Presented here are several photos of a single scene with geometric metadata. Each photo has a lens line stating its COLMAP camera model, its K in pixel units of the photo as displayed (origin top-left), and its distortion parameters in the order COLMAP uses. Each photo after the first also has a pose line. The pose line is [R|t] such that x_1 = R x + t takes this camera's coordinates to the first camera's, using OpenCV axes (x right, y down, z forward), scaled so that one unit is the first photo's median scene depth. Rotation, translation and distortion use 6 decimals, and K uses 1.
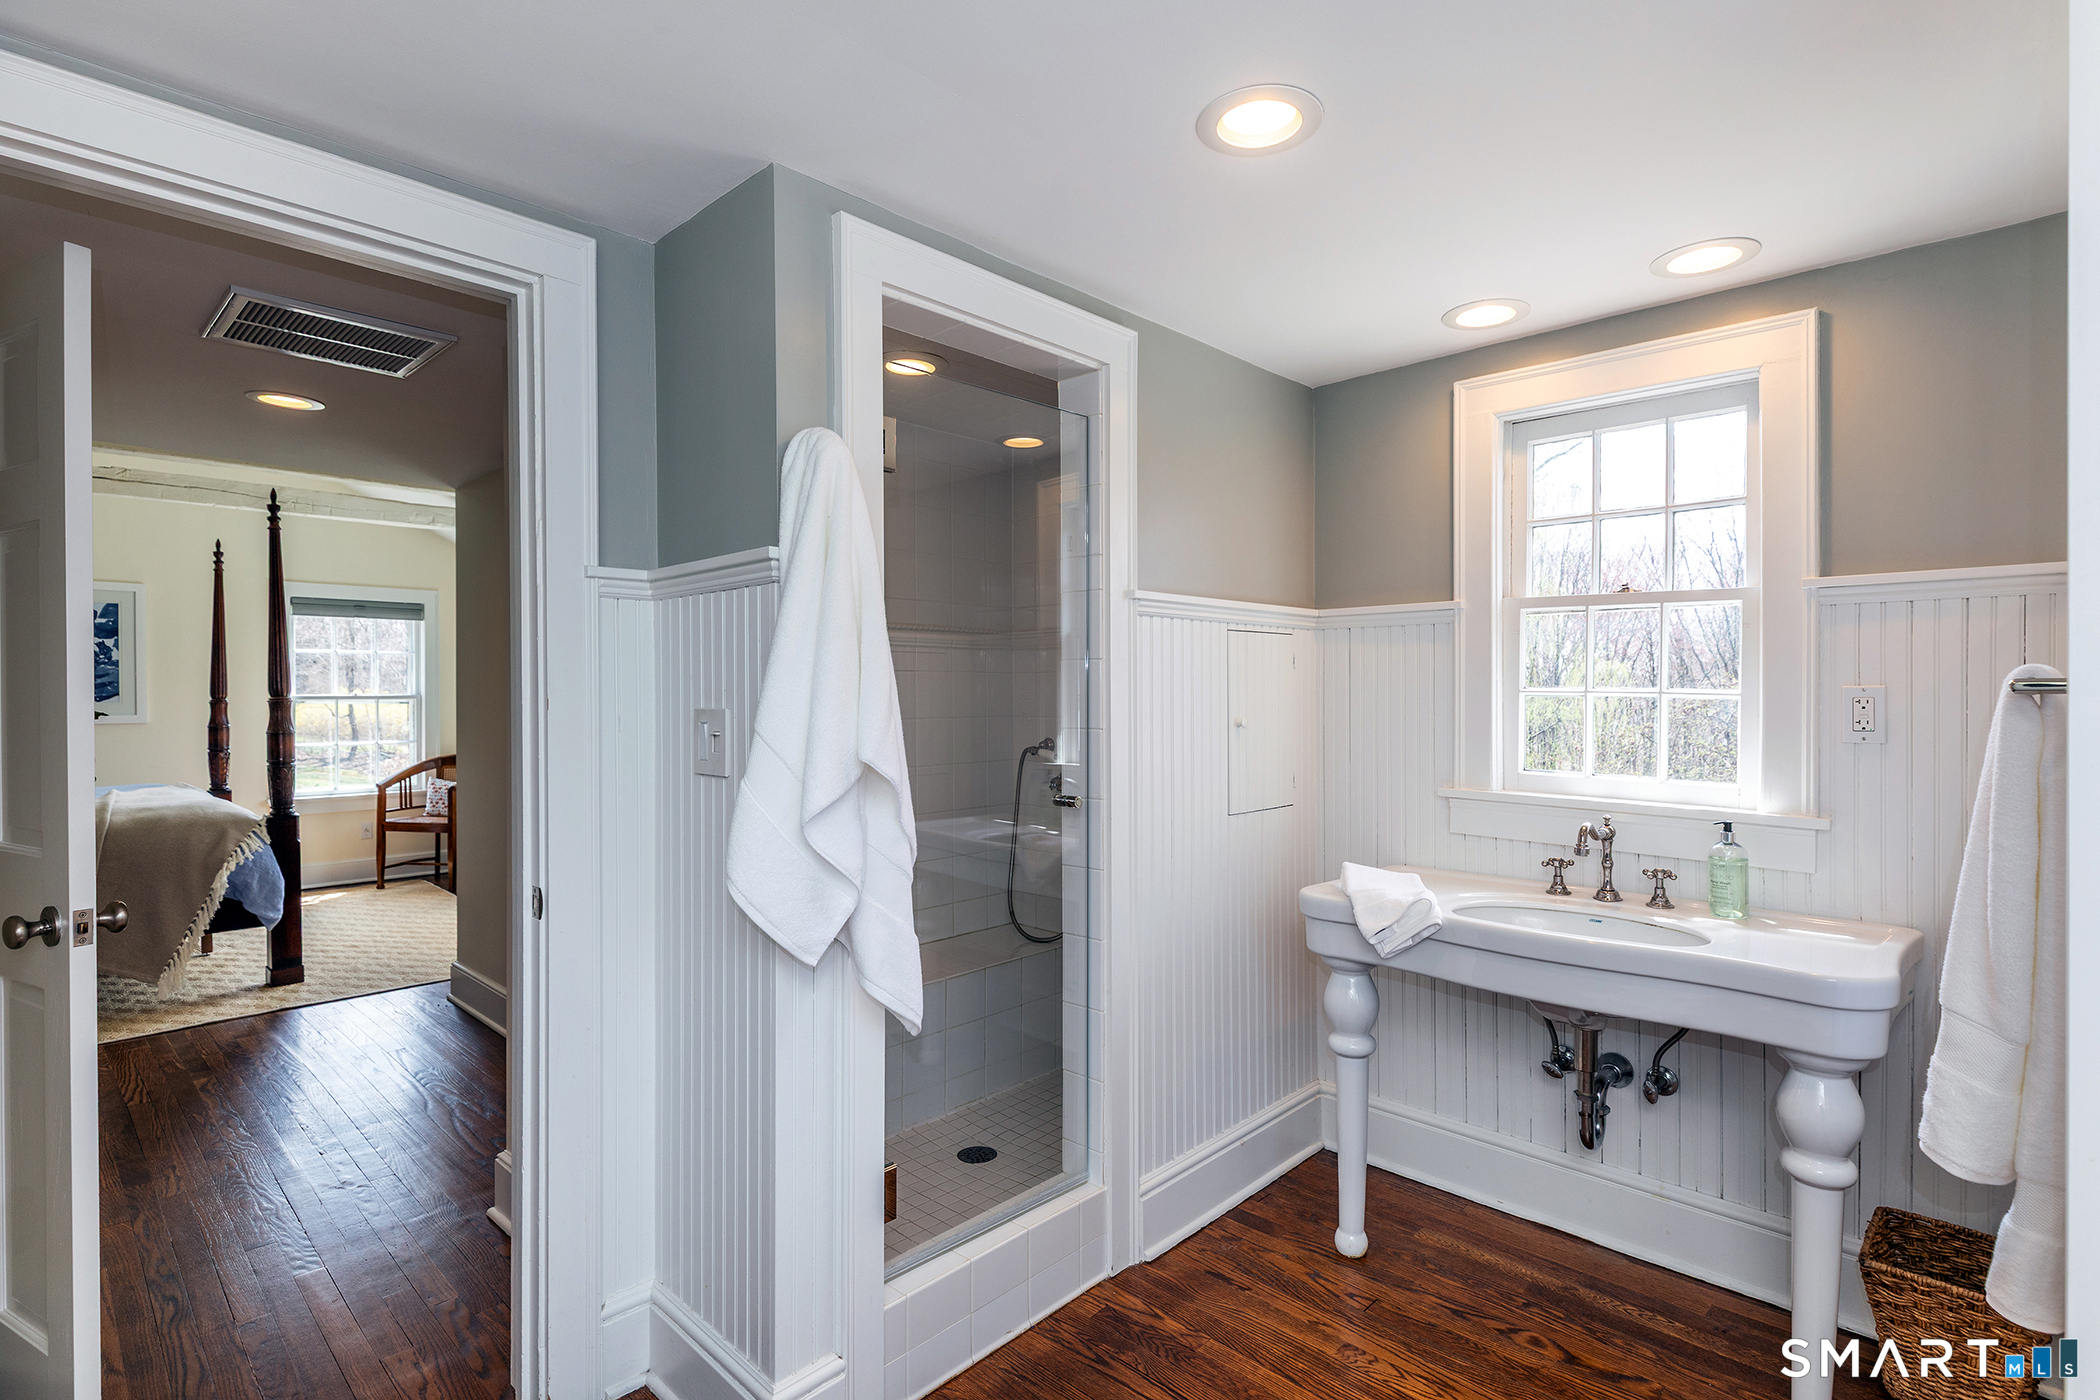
lens RADIAL K [[1034.9, 0, 1057.8], [0, 1034.9, 699.4], [0, 0, 1]] dist [0.010610, -0.003727]
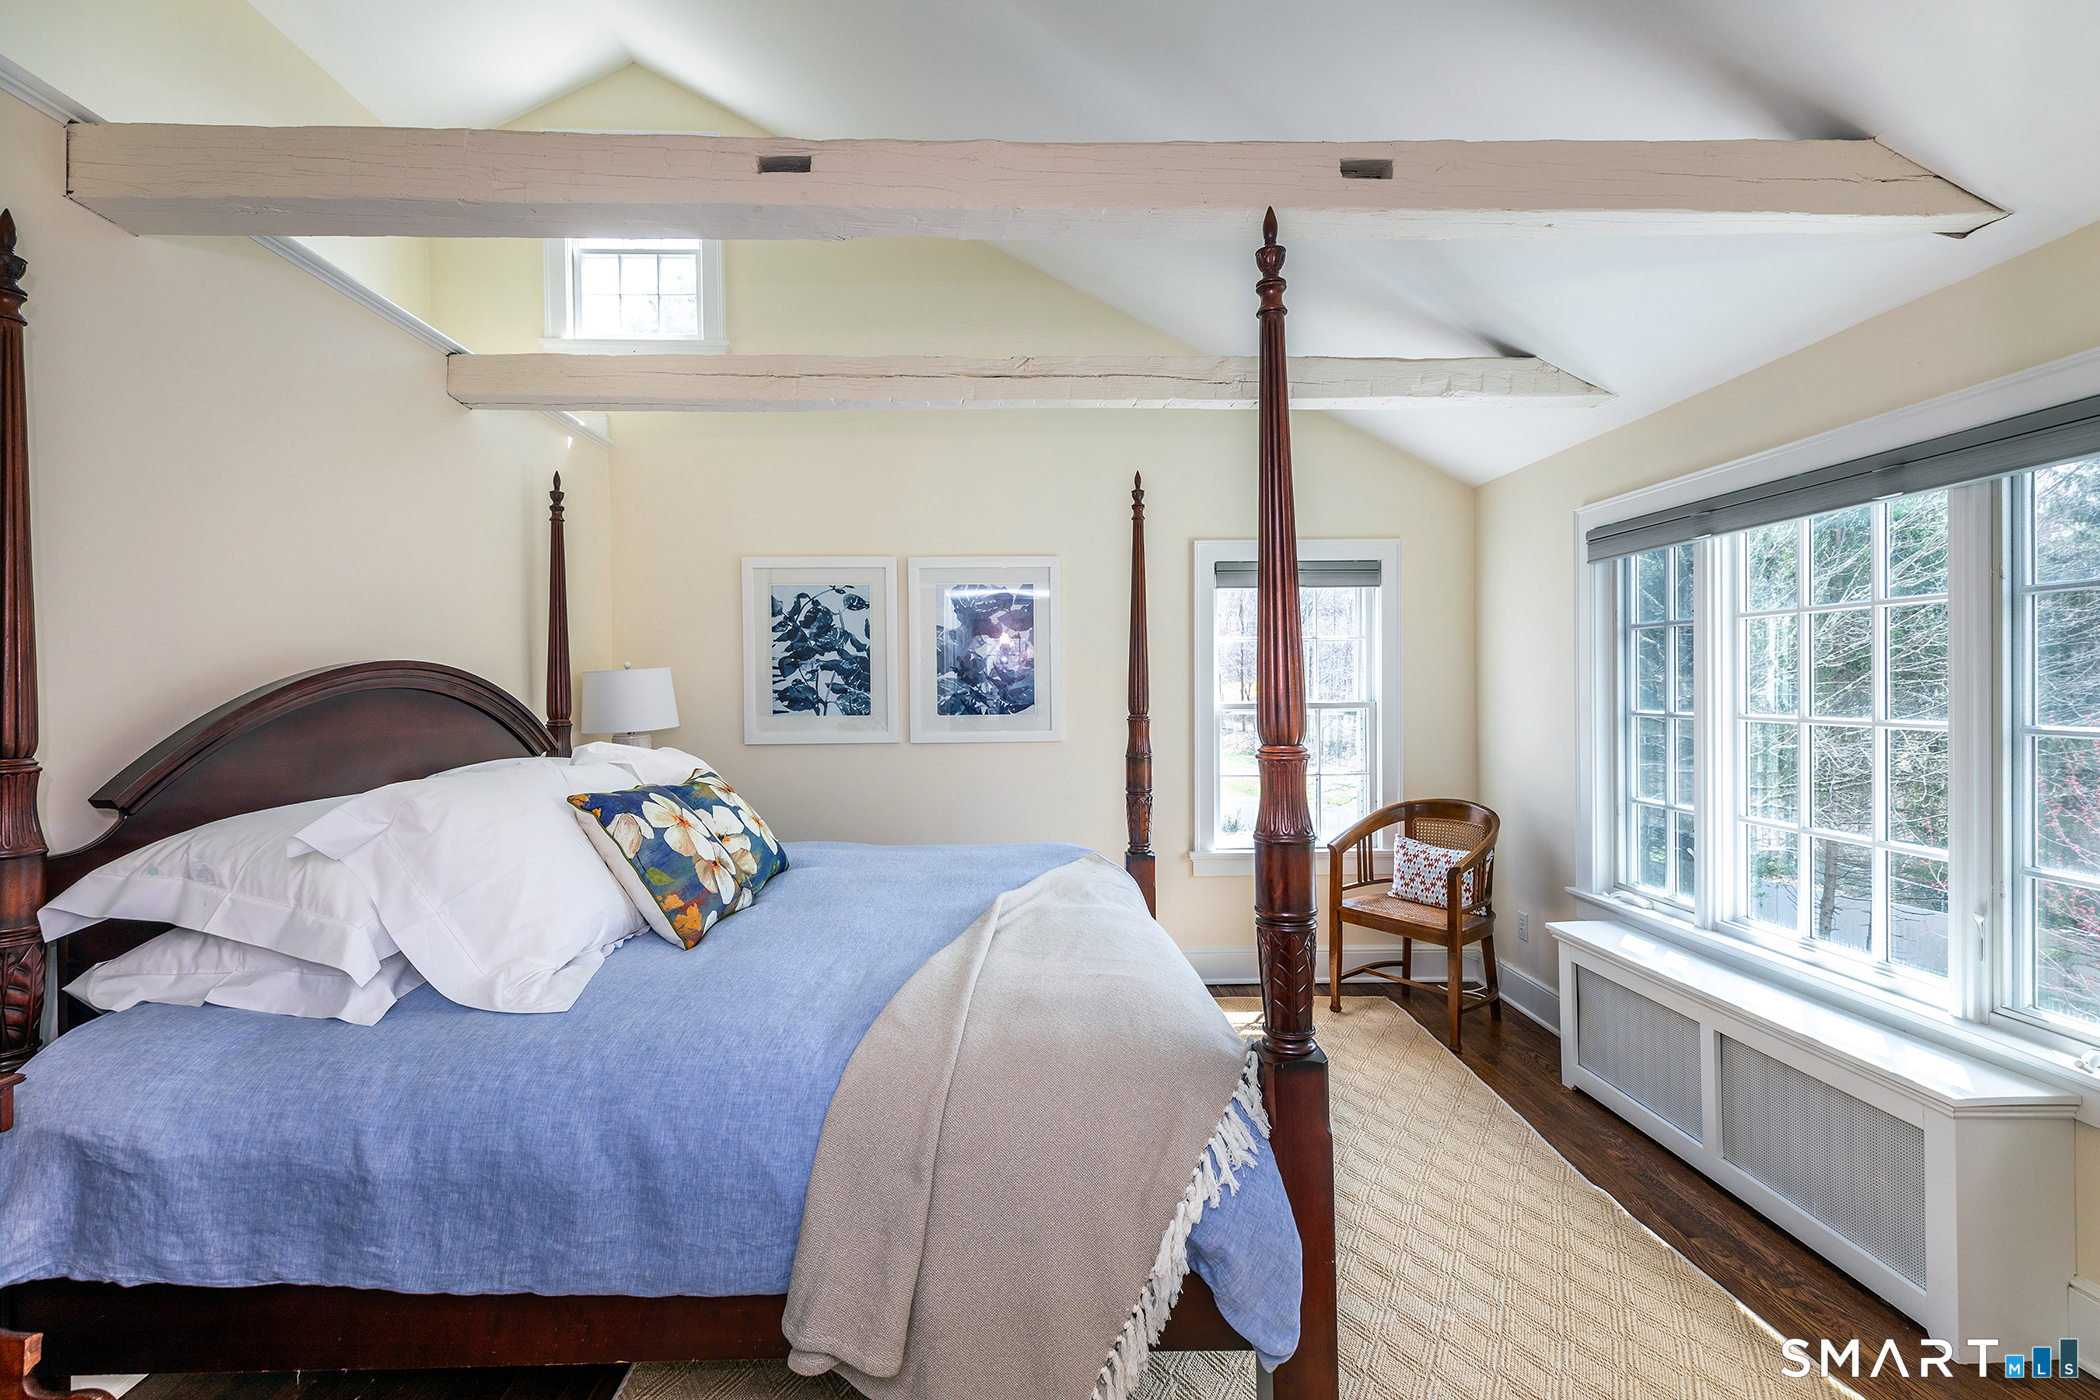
lens RADIAL K [[927.8, 0, 1045.7], [0, 927.8, 689.7], [0, 0, 1]] dist [0.010664, -0.000986]
pose [[0.726281, 0.003303, -0.687390, -0.445761], [0.001552, 0.999978, 0.006445, -0.020164], [0.687396, -0.005748, 0.726260, 0.533495]]
